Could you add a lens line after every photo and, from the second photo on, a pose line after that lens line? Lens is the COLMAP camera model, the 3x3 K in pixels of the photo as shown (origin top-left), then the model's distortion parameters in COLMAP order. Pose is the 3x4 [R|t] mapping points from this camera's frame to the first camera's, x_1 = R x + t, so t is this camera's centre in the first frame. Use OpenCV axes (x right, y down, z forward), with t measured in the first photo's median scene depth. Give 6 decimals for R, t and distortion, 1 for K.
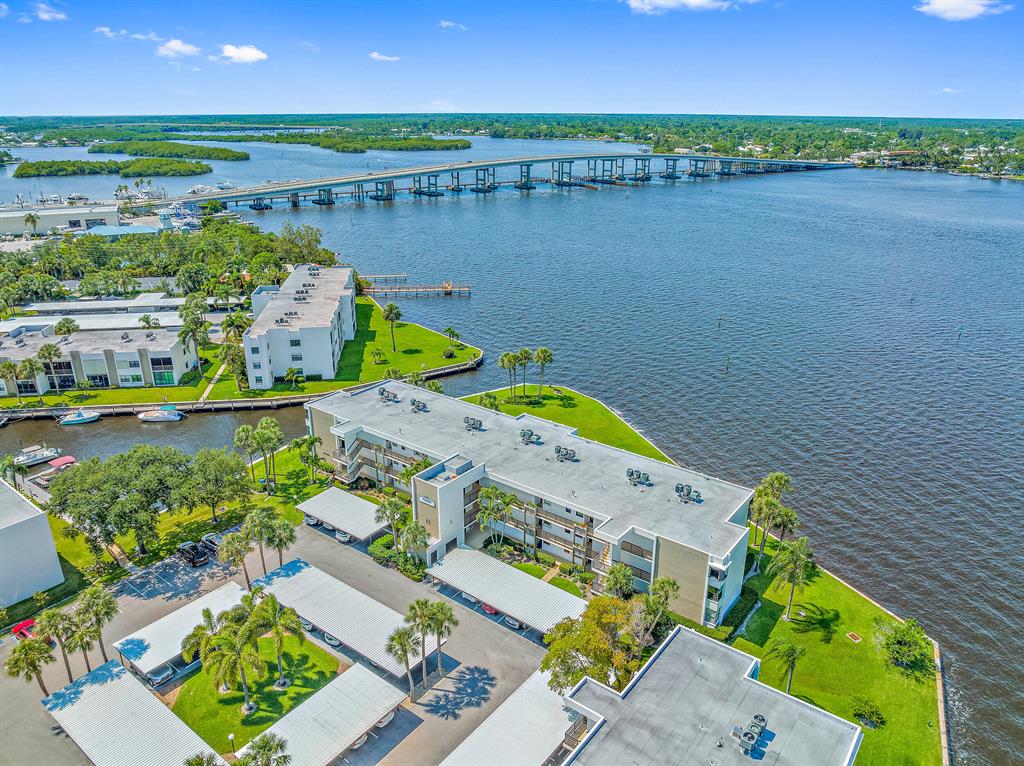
lens RADIAL K [[722.5, 0, 512.1], [0, 722.5, 384.6], [0, 0, 1]] dist [-0.045419, 0.006225]
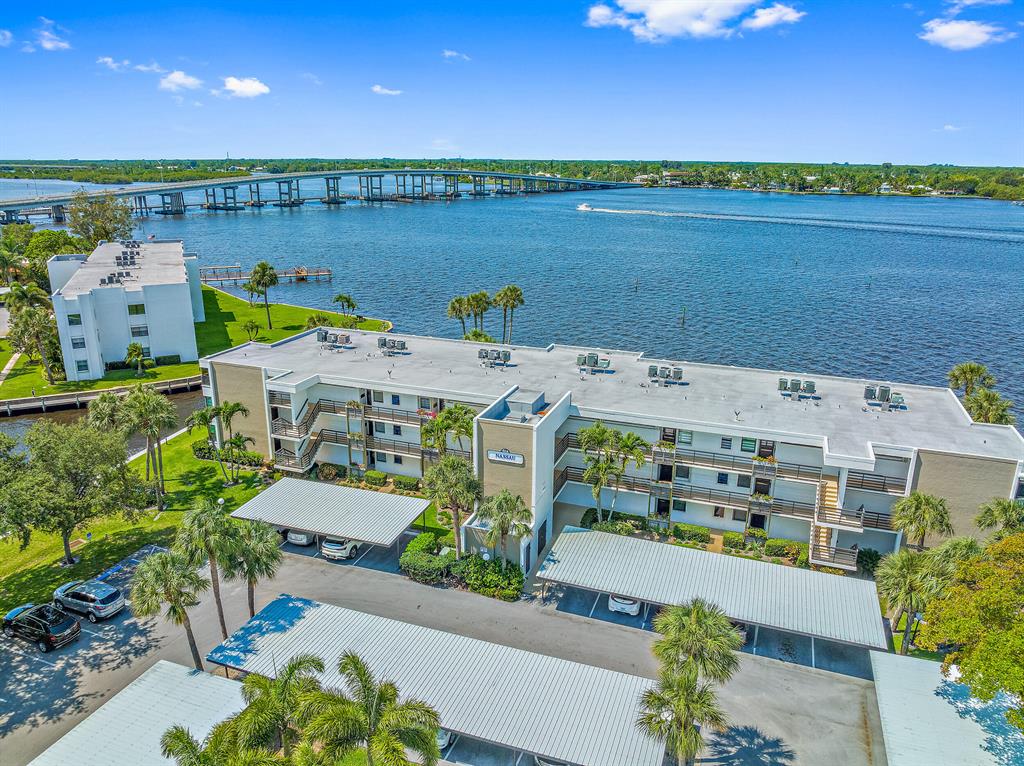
lens RADIAL K [[722.5, 0, 513.7], [0, 722.5, 381.2], [0, 0, 1]] dist [-0.045419, 0.006225]
pose [[0.954675, -0.082231, 0.286067, -0.214936], [0.100129, 0.993792, -0.048487, 0.103084], [-0.280304, 0.074933, 0.956982, 0.354526]]
